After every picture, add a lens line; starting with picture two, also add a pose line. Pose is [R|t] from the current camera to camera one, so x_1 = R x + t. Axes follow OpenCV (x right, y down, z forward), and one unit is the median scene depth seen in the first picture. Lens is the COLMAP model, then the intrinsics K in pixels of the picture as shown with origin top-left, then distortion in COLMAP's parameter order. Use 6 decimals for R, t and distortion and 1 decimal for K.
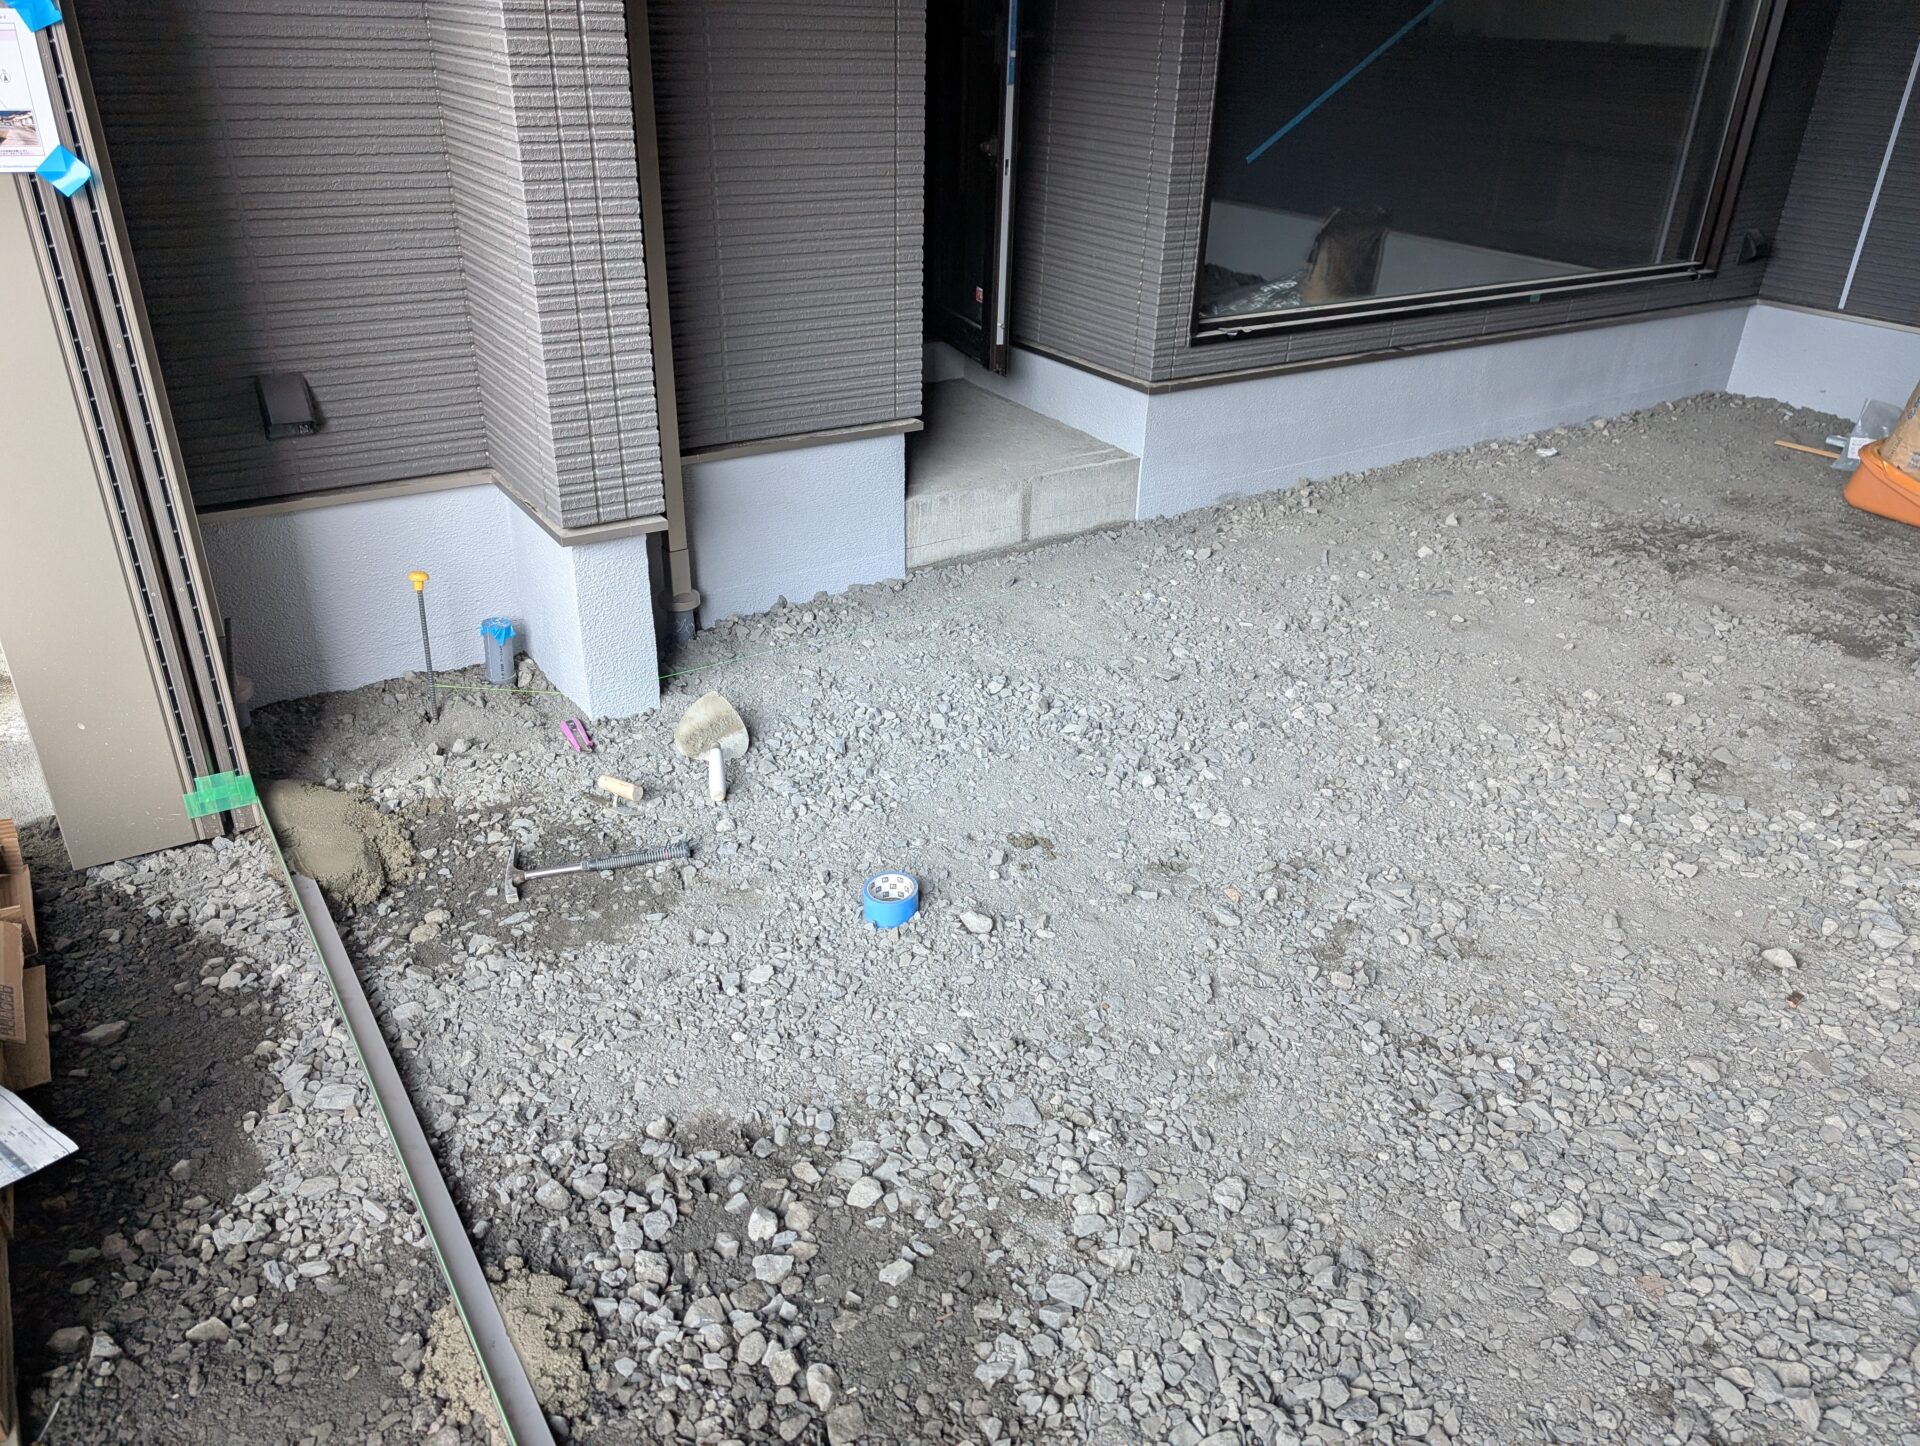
lens RADIAL K [[1389.7, 0, 969.8], [0, 1389.7, 731.3], [0, 0, 1]] dist [0.008672, -0.004362]
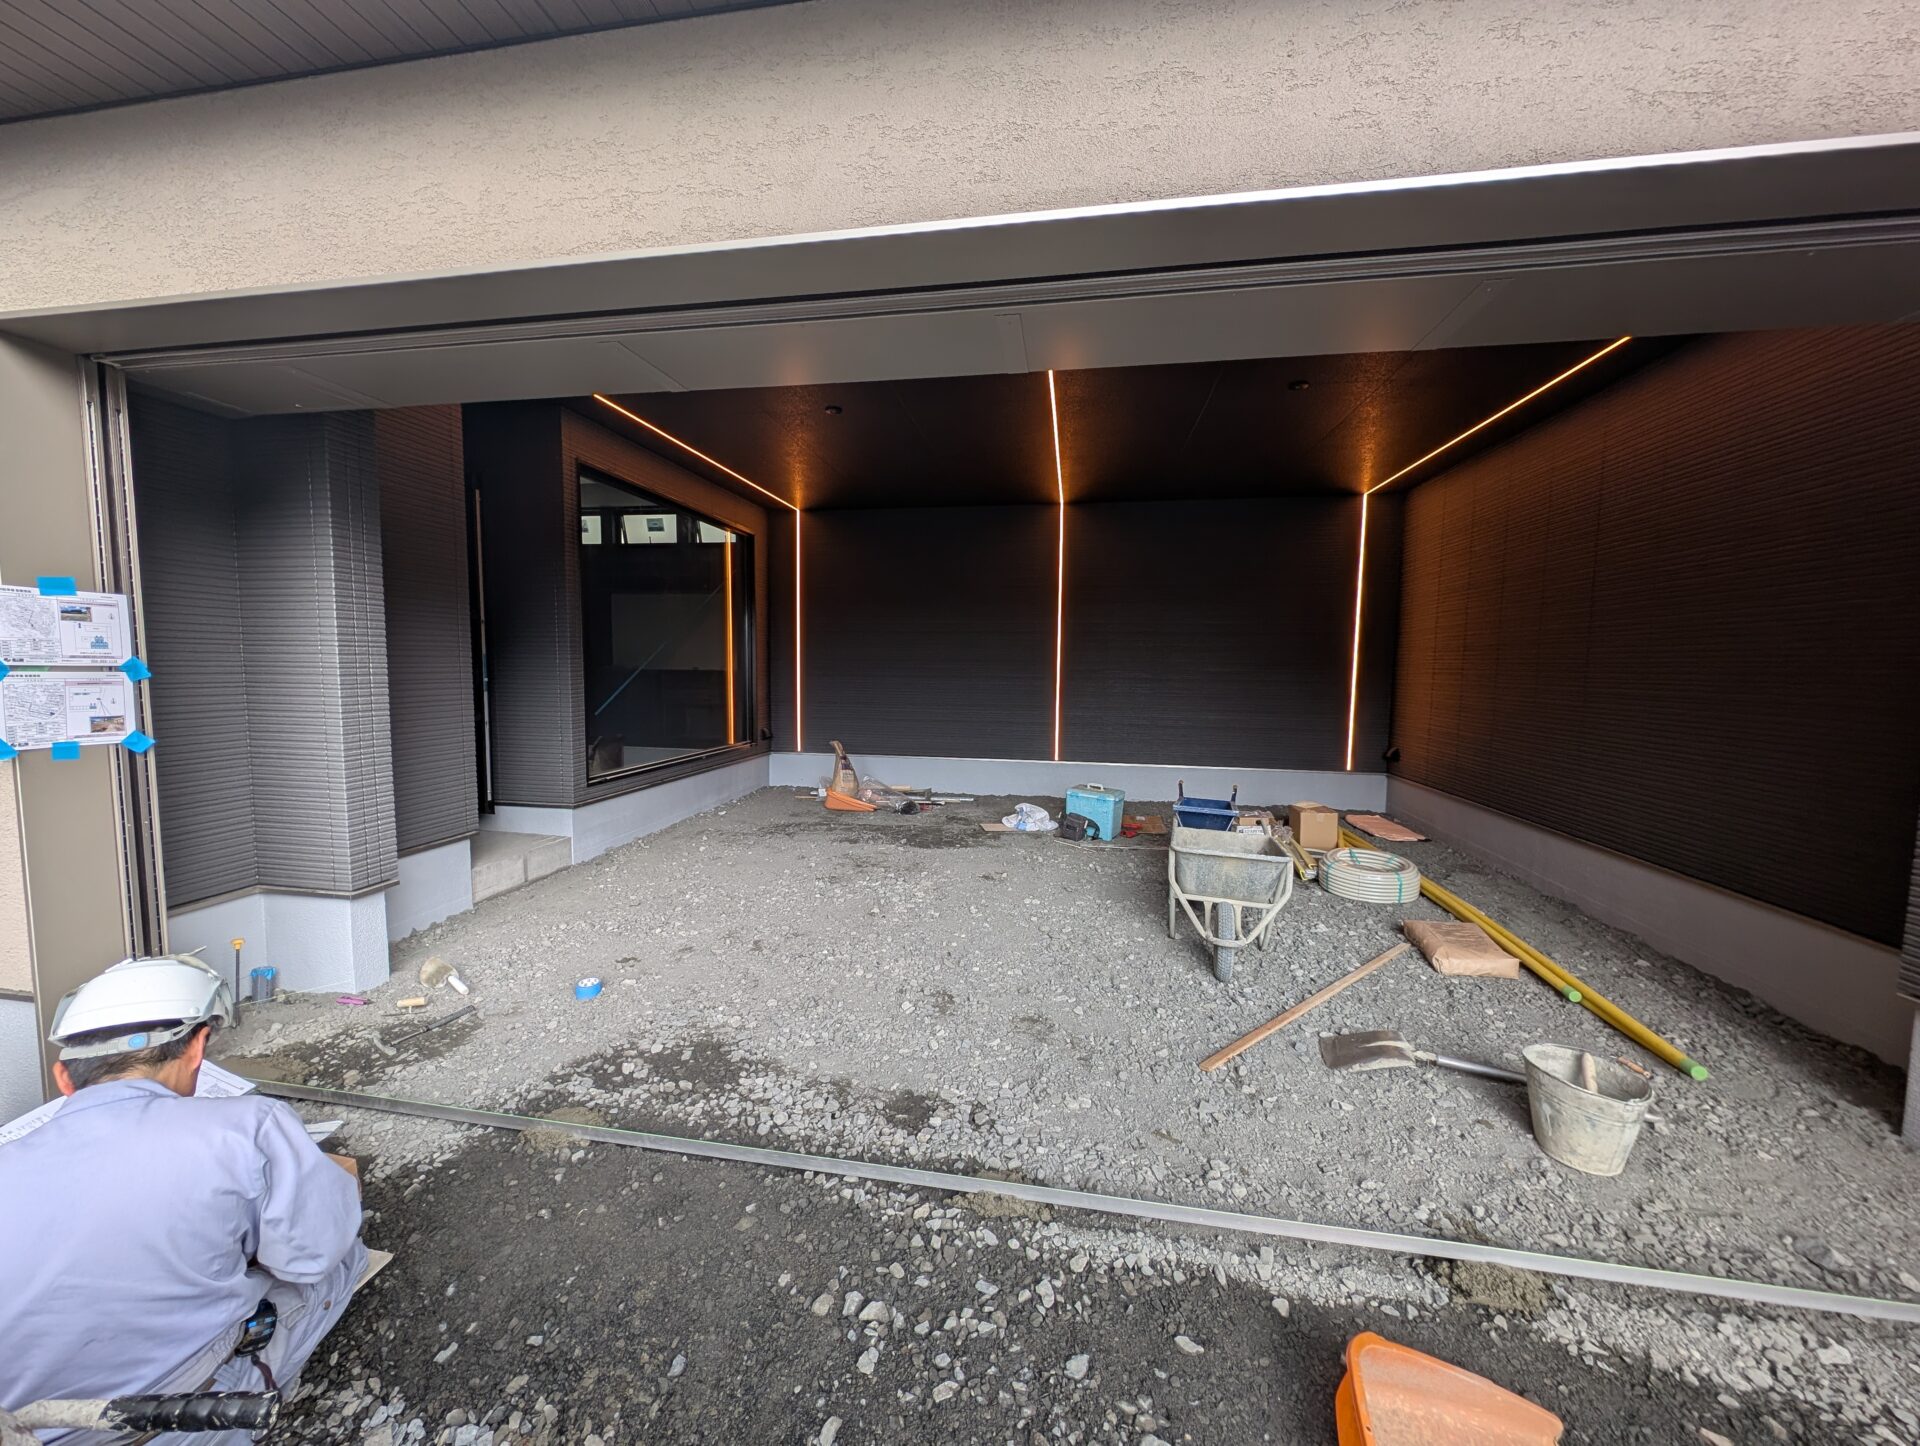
lens RADIAL K [[718.9, 0, 955.0], [0, 718.9, 727.2], [0, 0, 1]] dist [-0.013627, -0.000079]
pose [[0.687635, -0.078858, 0.721761, -0.292832], [0.339638, 0.913550, -0.223767, 0.121737], [-0.641719, 0.399008, 0.654973, -0.256518]]
